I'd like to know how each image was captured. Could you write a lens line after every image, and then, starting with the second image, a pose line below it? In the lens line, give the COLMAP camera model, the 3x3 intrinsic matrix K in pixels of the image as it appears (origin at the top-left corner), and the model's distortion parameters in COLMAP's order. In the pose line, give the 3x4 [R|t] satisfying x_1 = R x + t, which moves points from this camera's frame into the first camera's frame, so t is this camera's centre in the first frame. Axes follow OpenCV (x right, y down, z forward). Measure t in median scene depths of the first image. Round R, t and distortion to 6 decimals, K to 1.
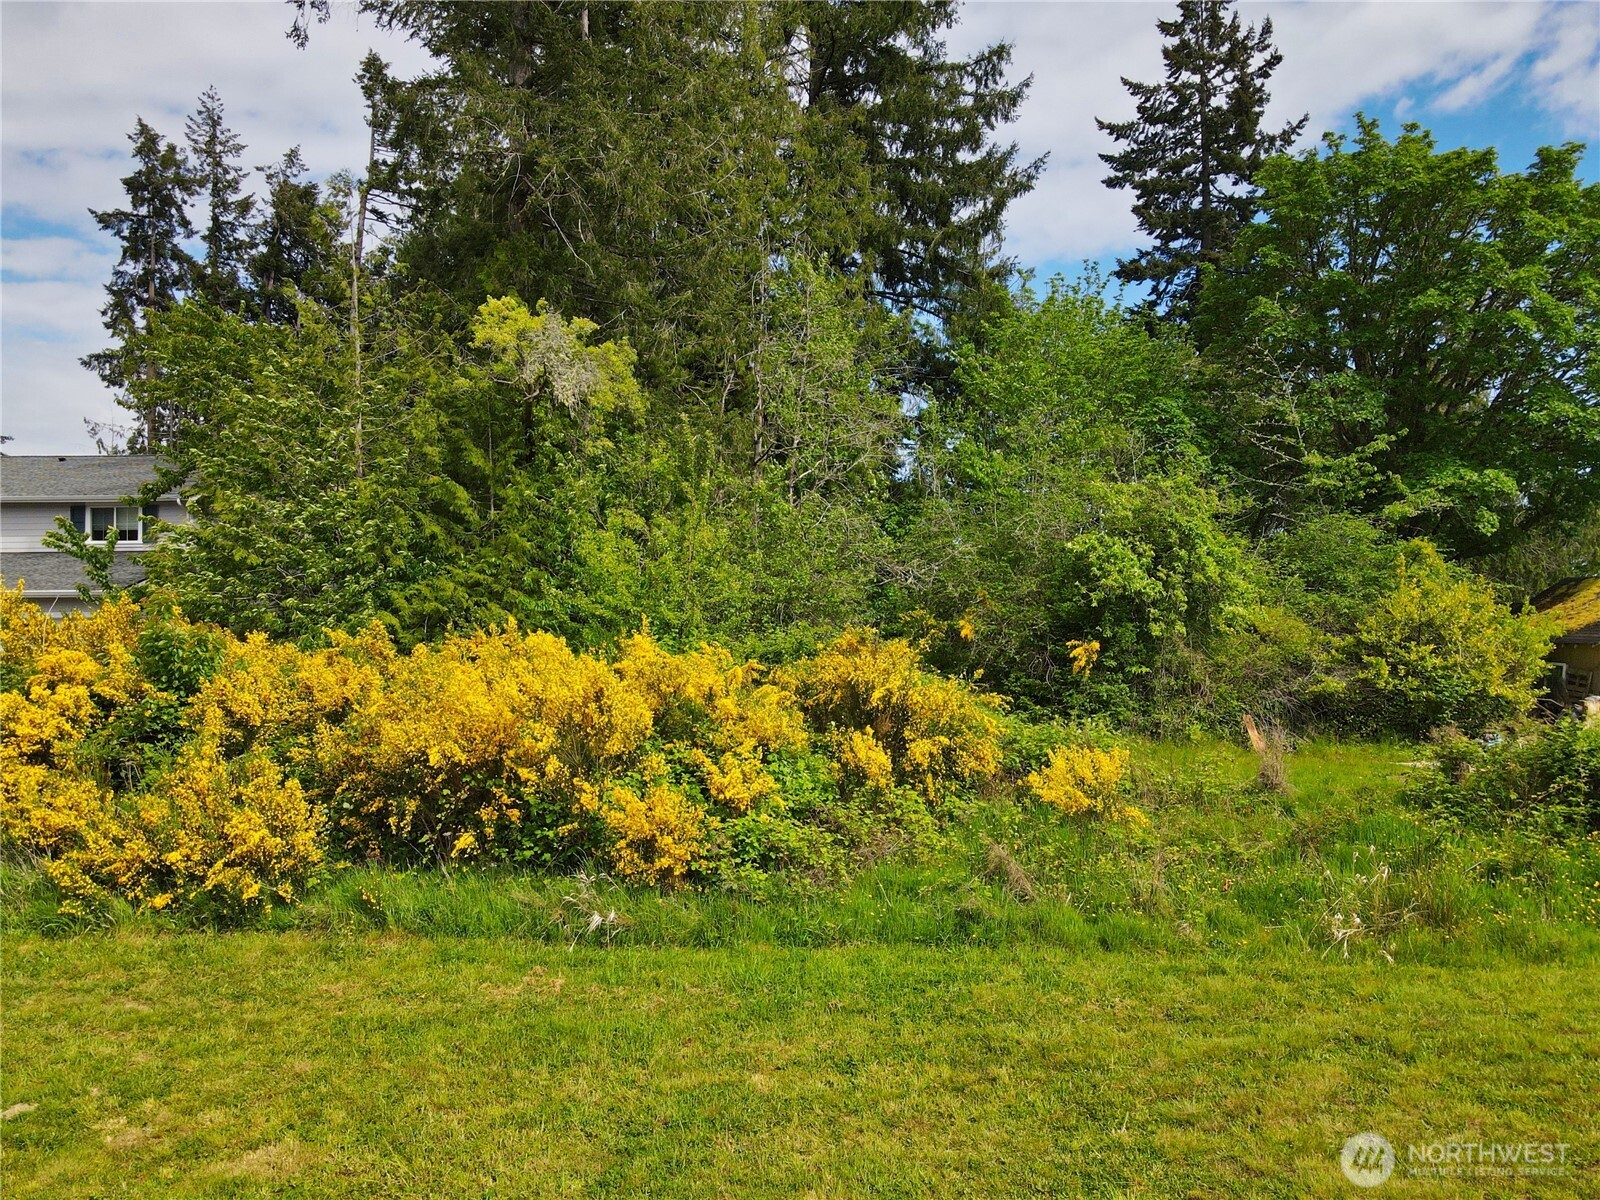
lens RADIAL K [[1135.2, 0, 830.1], [0, 1135.2, 607.4], [0, 0, 1]] dist [0.001647, -0.000222]
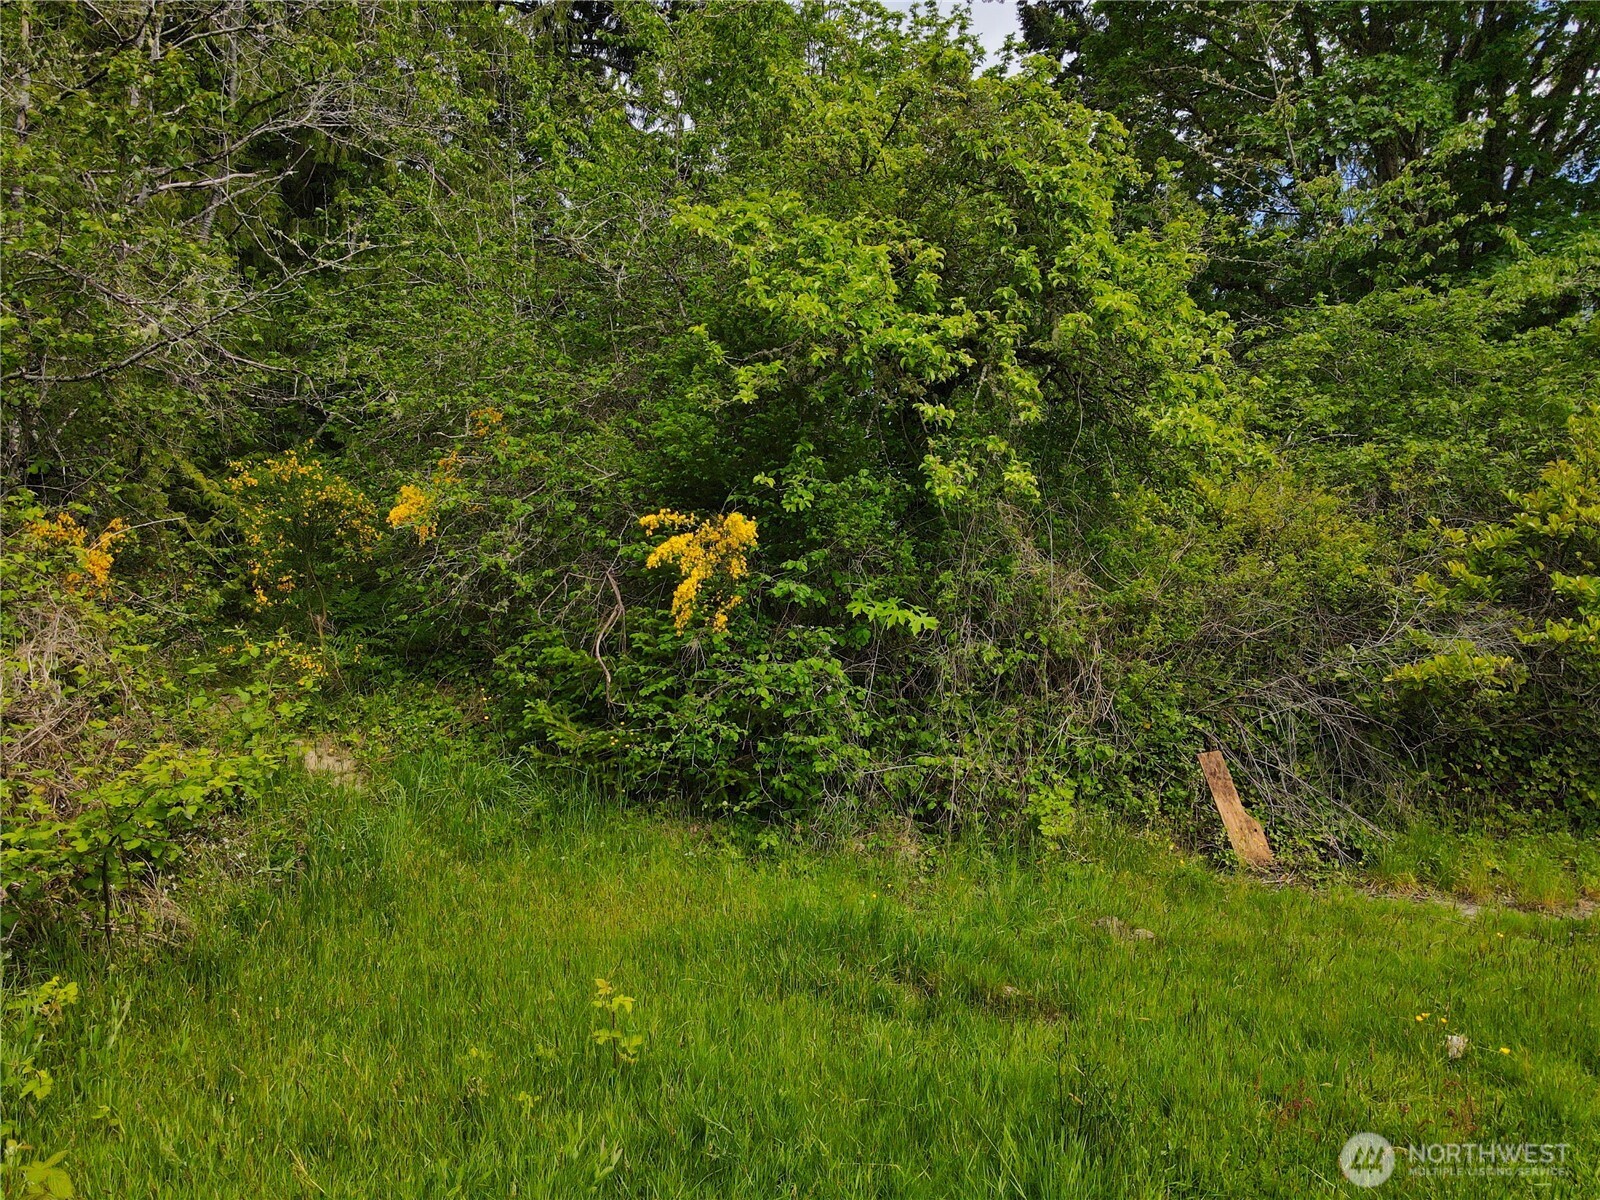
lens RADIAL K [[1135.2, 0, 830.1], [0, 1135.2, 607.4], [0, 0, 1]] dist [0.001647, -0.000222]
pose [[0.995775, 0.006116, 0.091624, 0.223893], [-0.005498, 0.999960, -0.006993, 0.054957], [-0.091664, 0.006460, 0.995769, 0.676328]]
